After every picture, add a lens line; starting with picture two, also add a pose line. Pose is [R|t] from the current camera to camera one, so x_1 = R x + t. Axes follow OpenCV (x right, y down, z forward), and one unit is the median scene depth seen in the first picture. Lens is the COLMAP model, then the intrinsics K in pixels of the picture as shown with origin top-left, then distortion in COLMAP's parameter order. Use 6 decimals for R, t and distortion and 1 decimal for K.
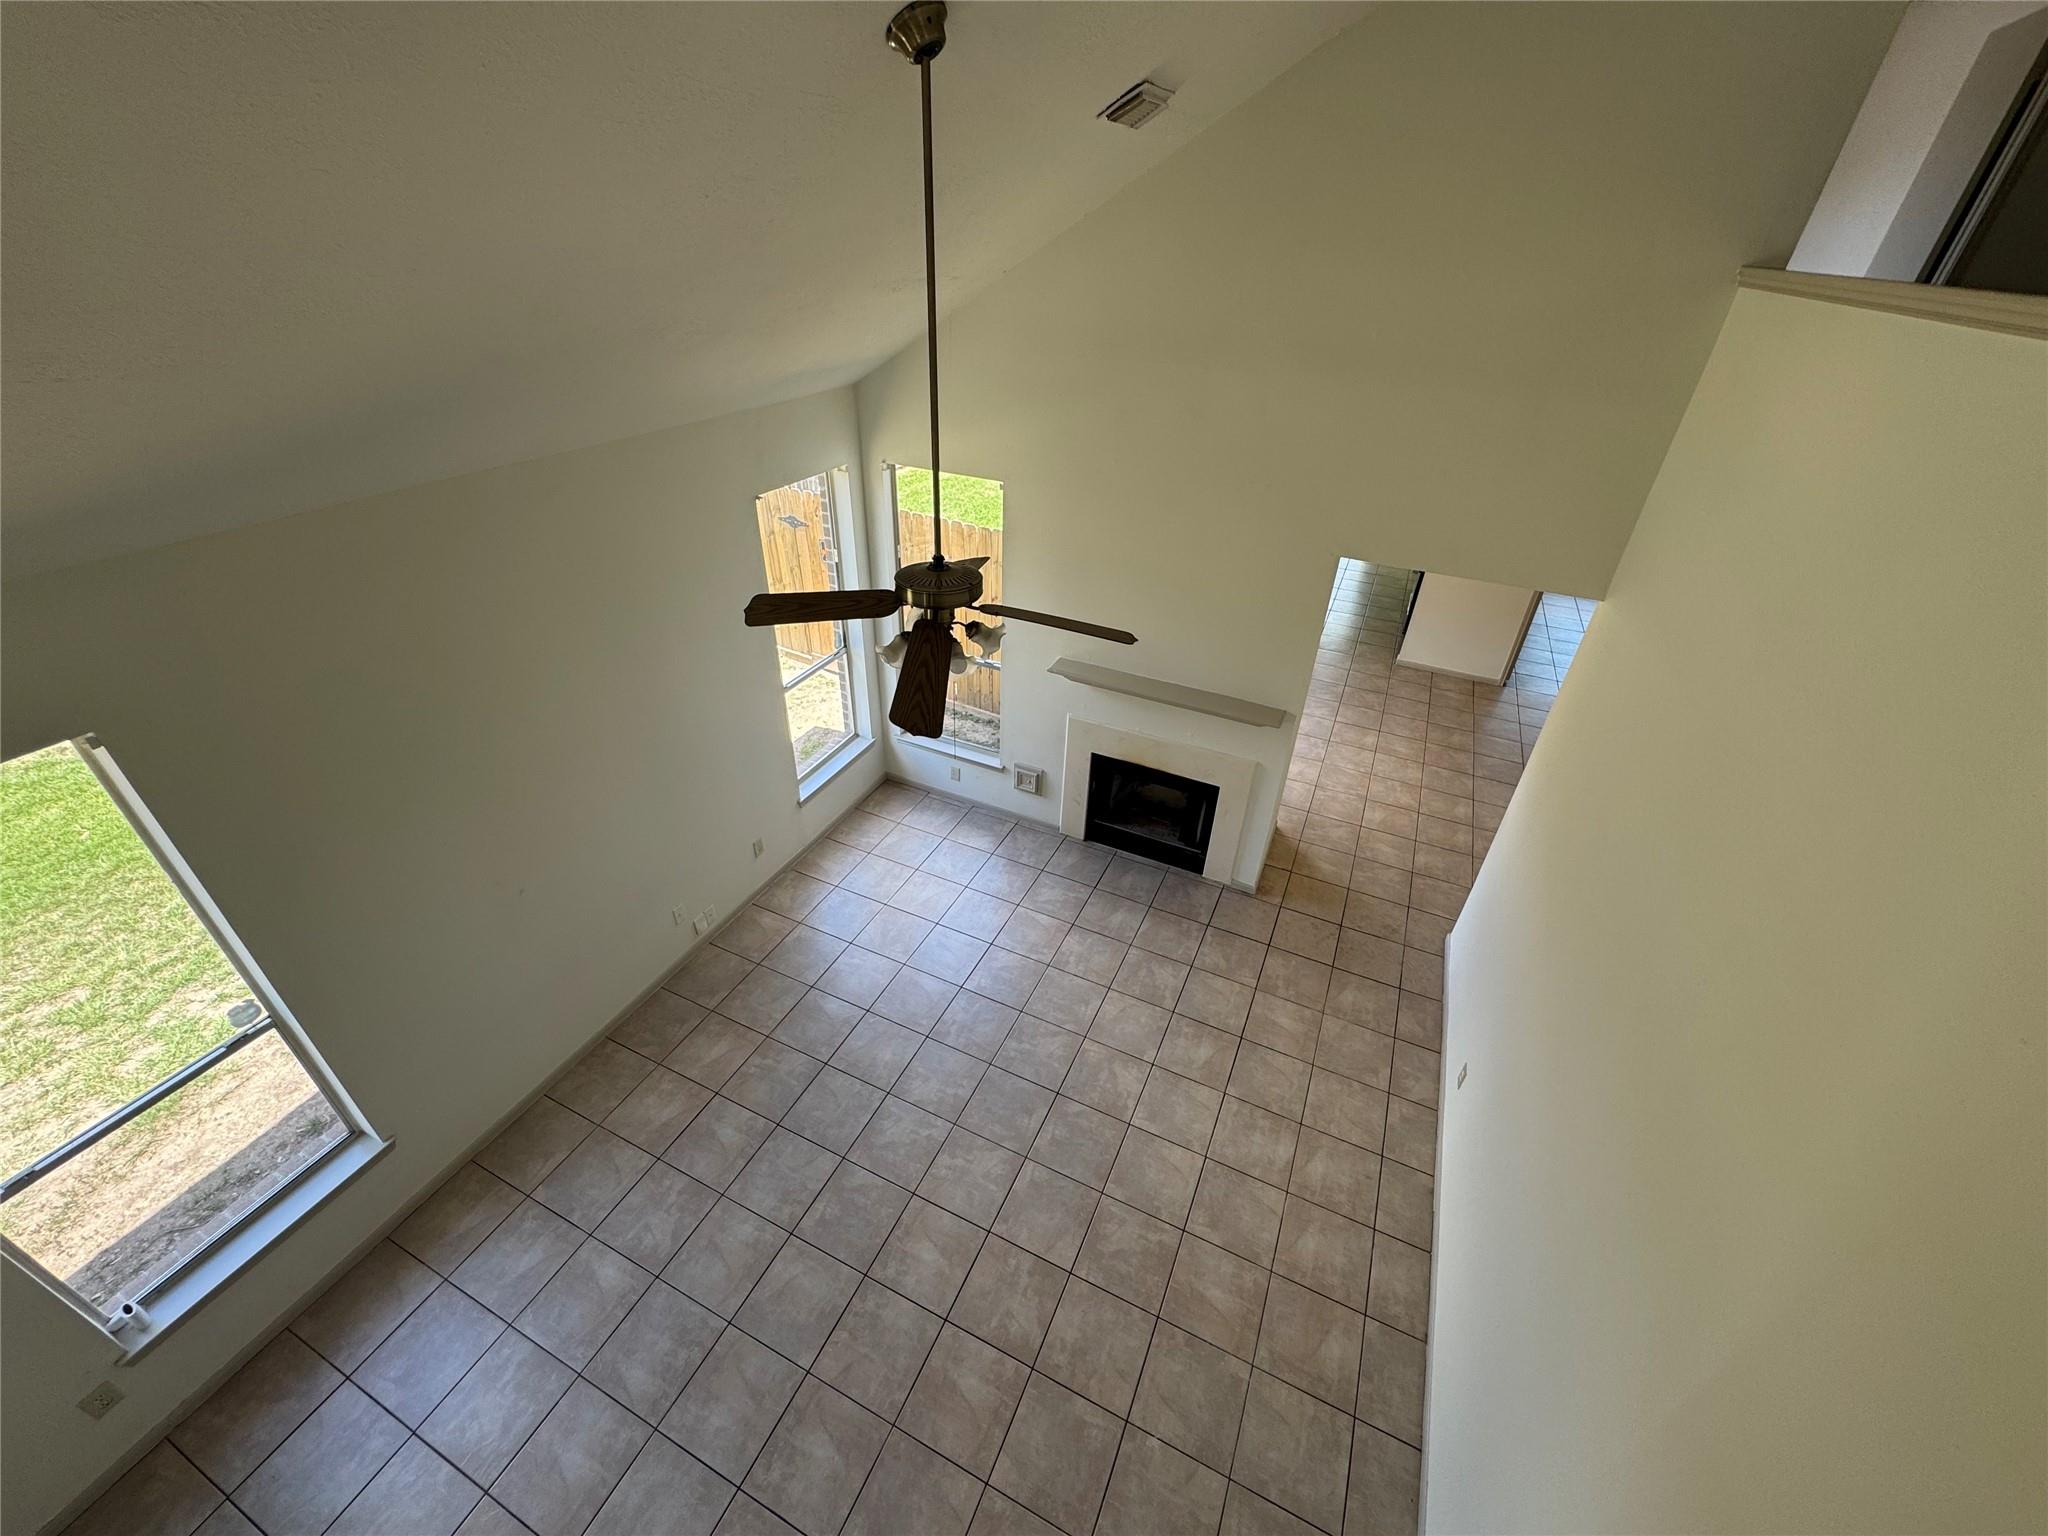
lens RADIAL K [[820.3, 0, 1025.2], [0, 820.3, 763.1], [0, 0, 1]] dist [-0.000881, -0.000029]
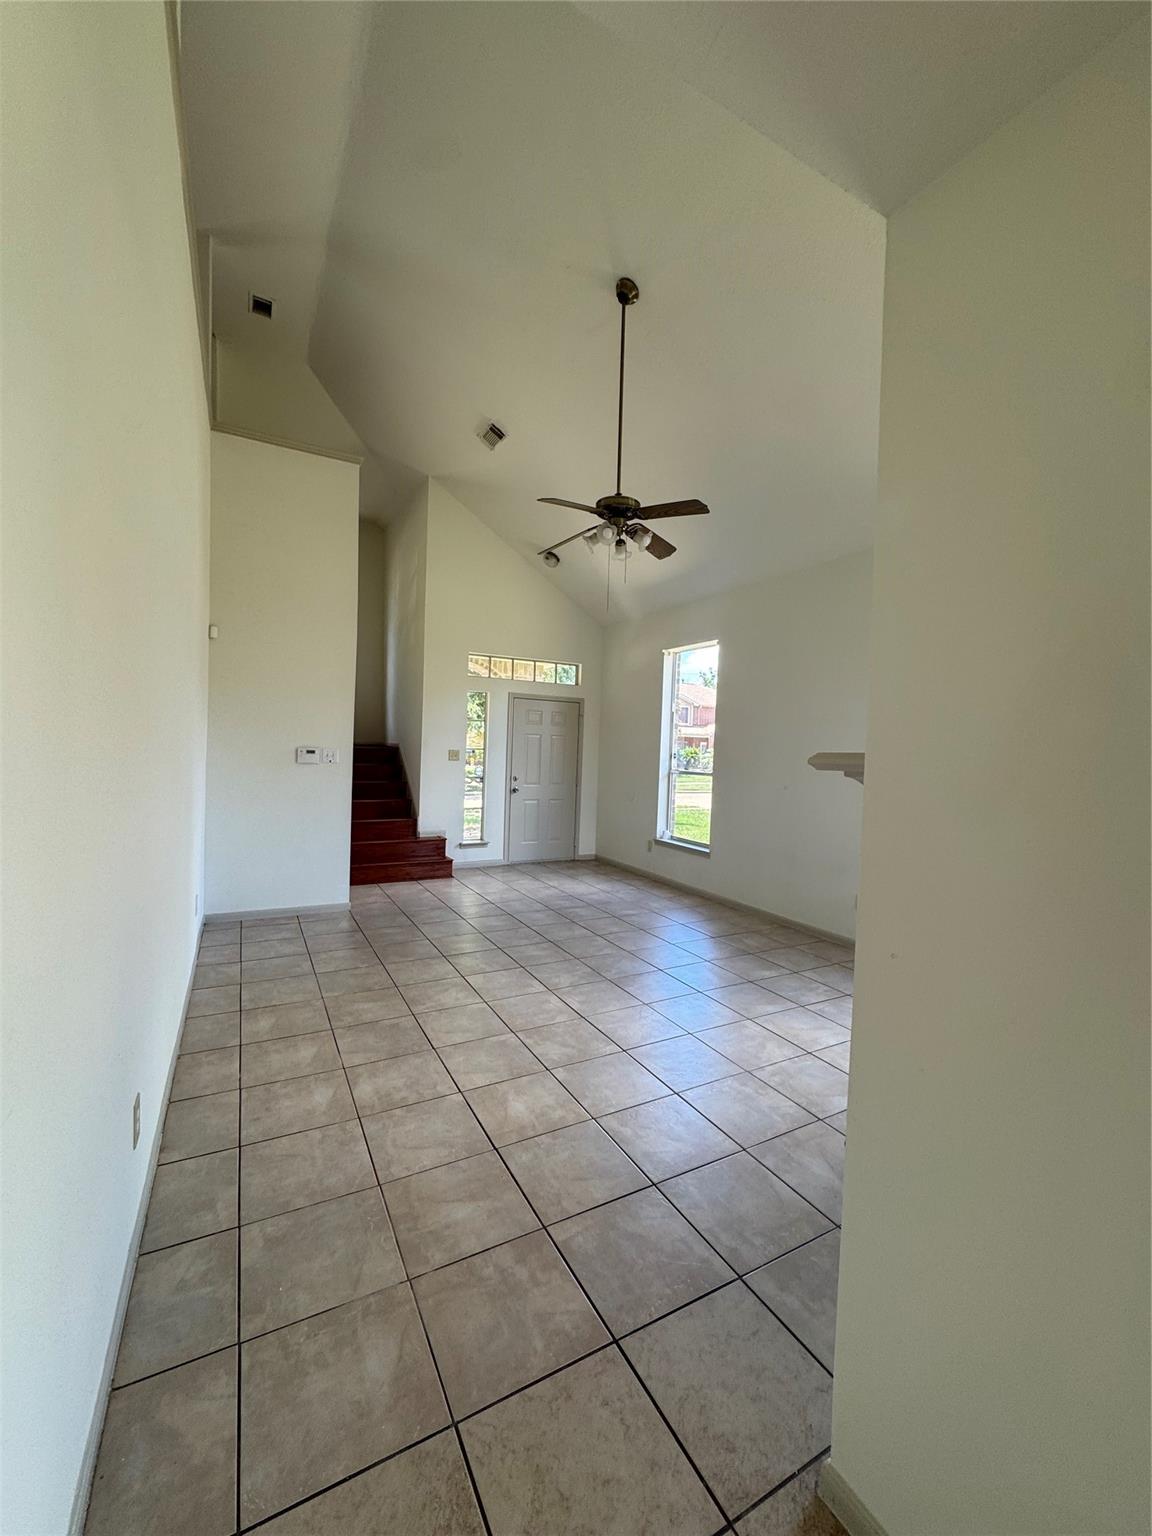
lens RADIAL K [[615.3, 0, 576.2], [0, 615.3, 767.9], [0, 0, 1]] dist [-0.000881, -0.000029]
pose [[-0.591580, -0.023674, -0.805899, 0.597898], [-0.484652, 0.809255, 0.331992, -0.081786], [0.644318, 0.586980, -0.490212, 1.075650]]
